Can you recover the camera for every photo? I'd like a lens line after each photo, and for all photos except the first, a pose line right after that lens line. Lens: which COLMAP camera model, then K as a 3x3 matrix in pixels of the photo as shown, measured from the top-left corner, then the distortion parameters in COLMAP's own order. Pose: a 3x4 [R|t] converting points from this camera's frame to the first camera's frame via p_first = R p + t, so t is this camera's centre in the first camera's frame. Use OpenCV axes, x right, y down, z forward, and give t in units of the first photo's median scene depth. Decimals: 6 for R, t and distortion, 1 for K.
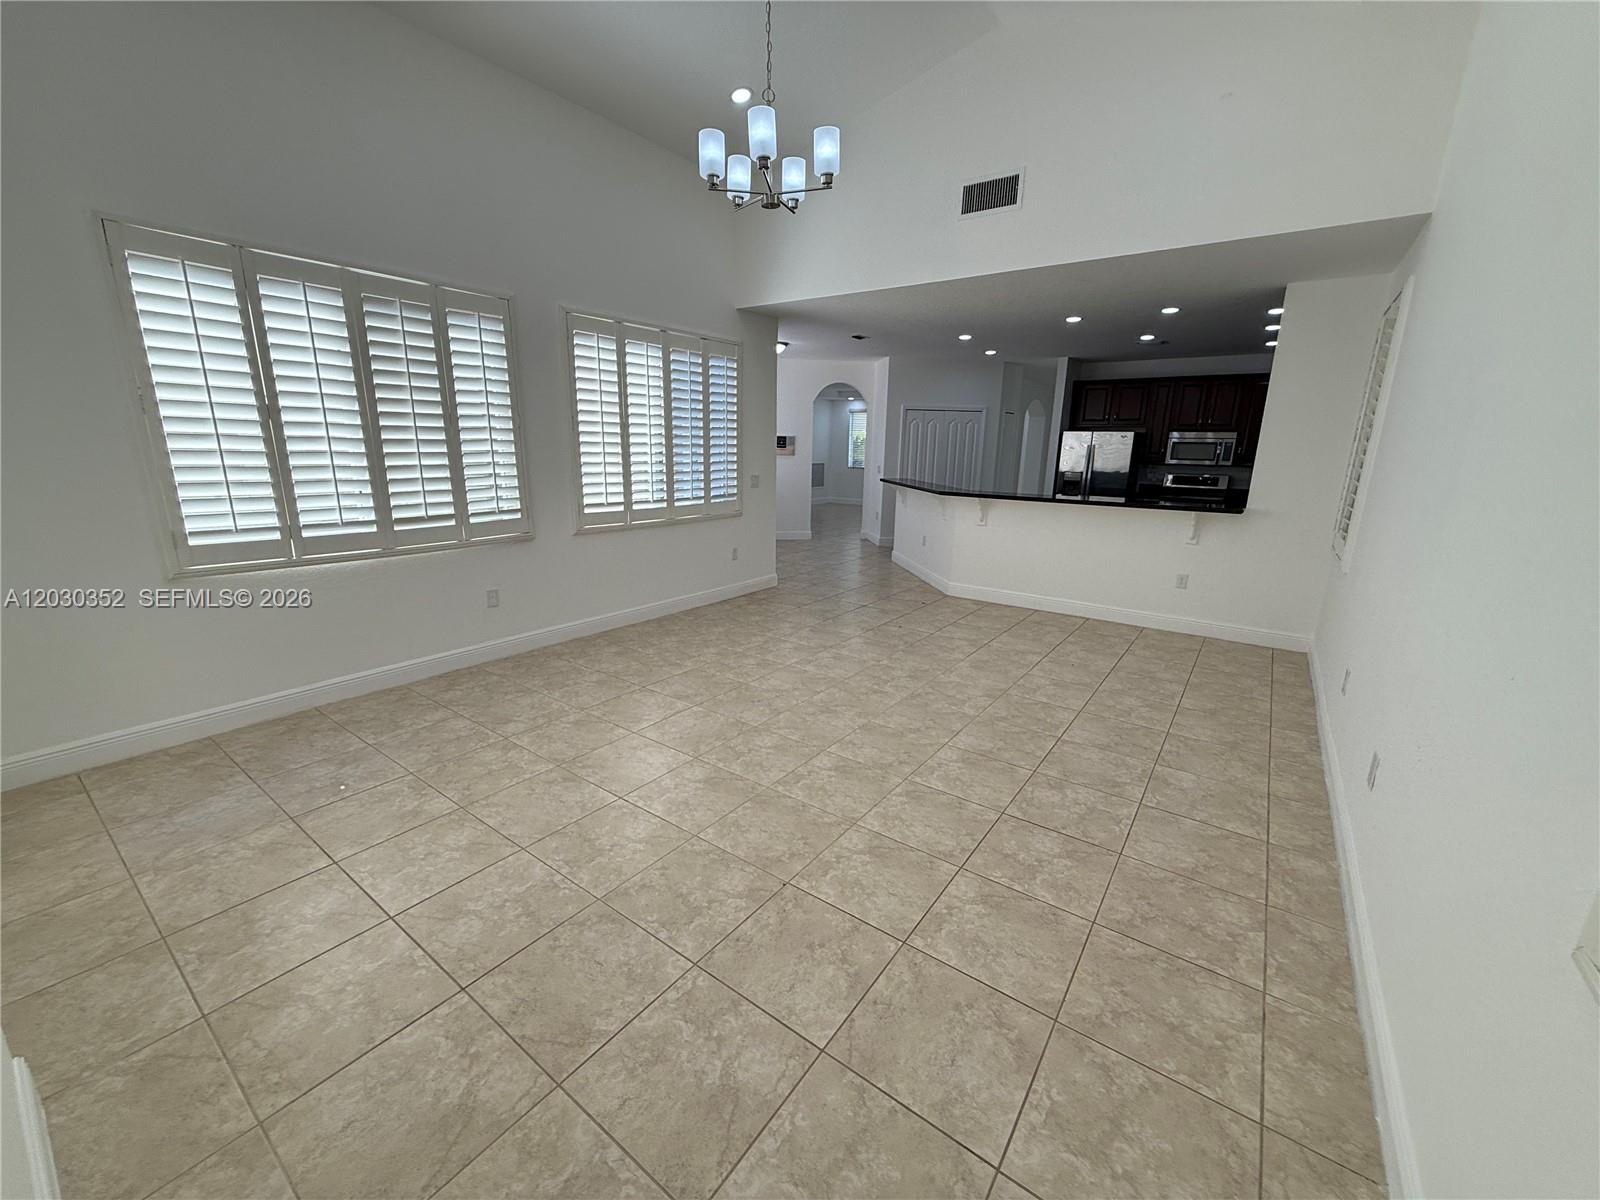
lens RADIAL K [[639.6, 0, 798.2], [0, 639.6, 598.3], [0, 0, 1]] dist [-0.000409, -0.000103]
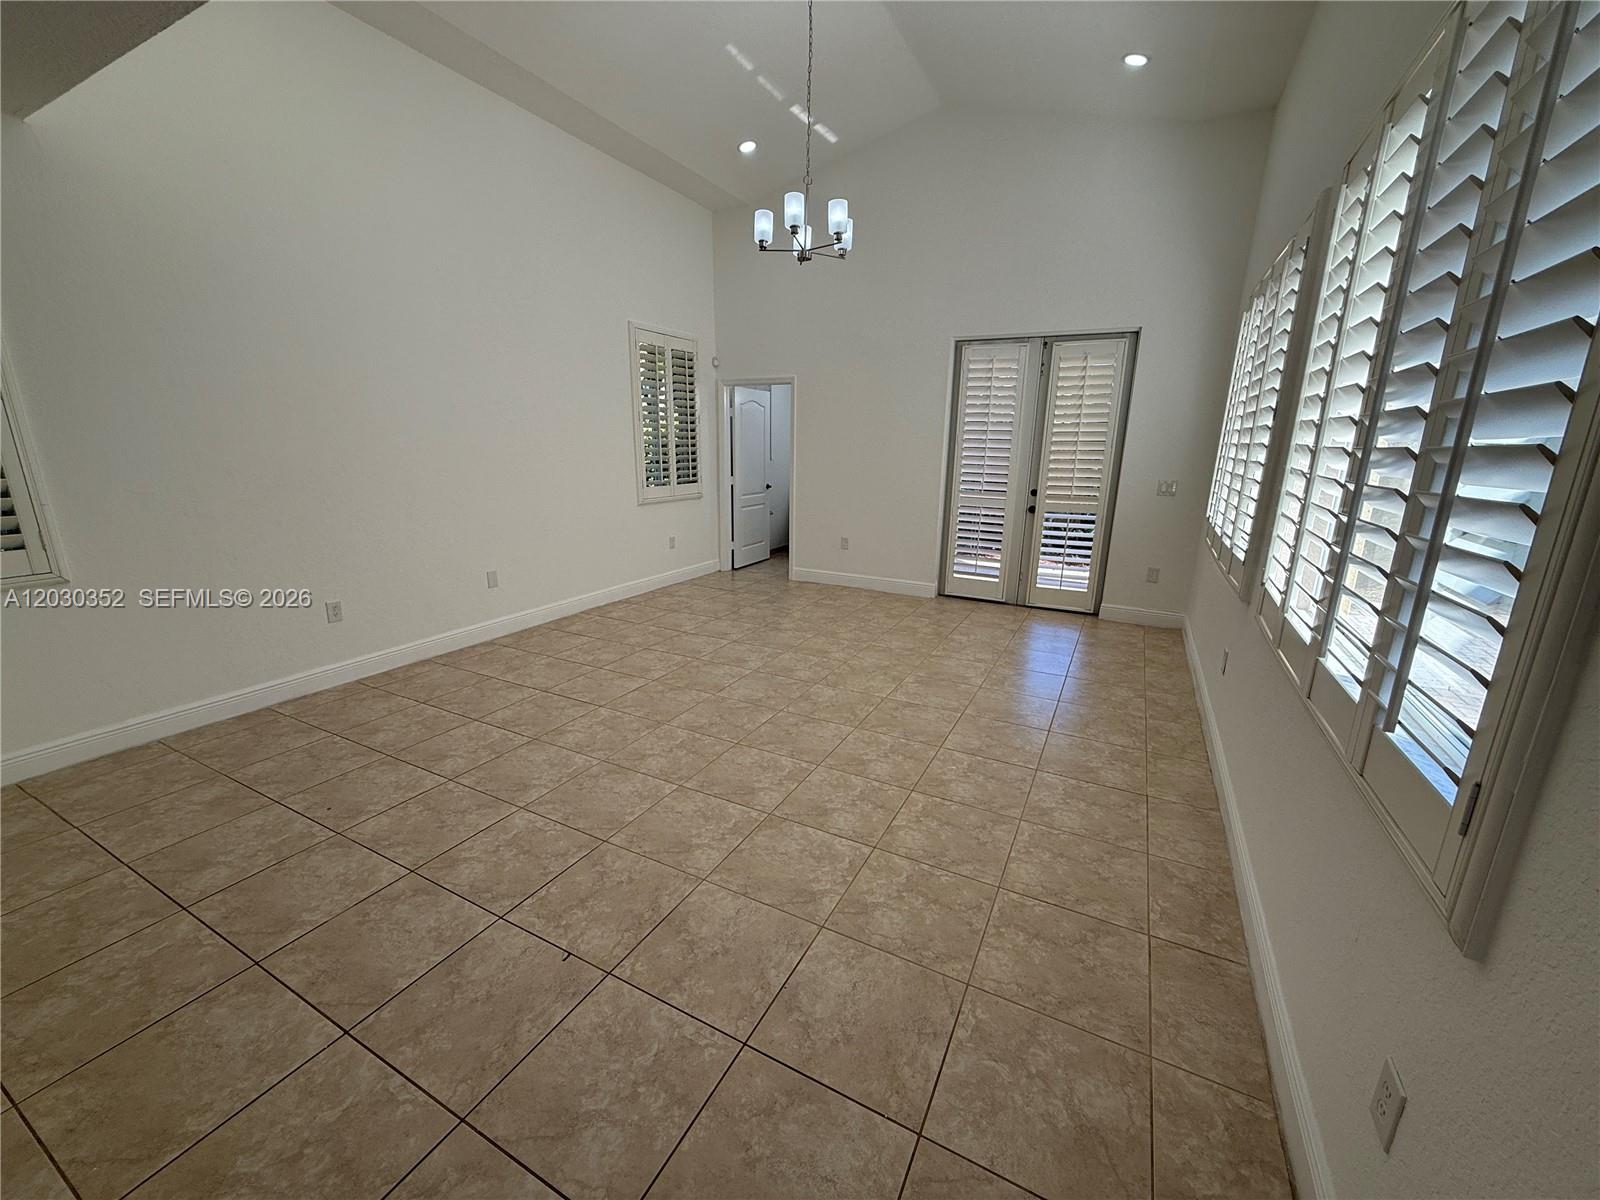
lens RADIAL K [[639.6, 0, 798.6], [0, 639.6, 604.9], [0, 0, 1]] dist [-0.000409, -0.000103]
pose [[-0.988221, 0.006498, -0.152895, 0.128286], [-0.066485, 0.881655, 0.467187, -0.421795], [0.137837, 0.471850, -0.870838, 1.784146]]
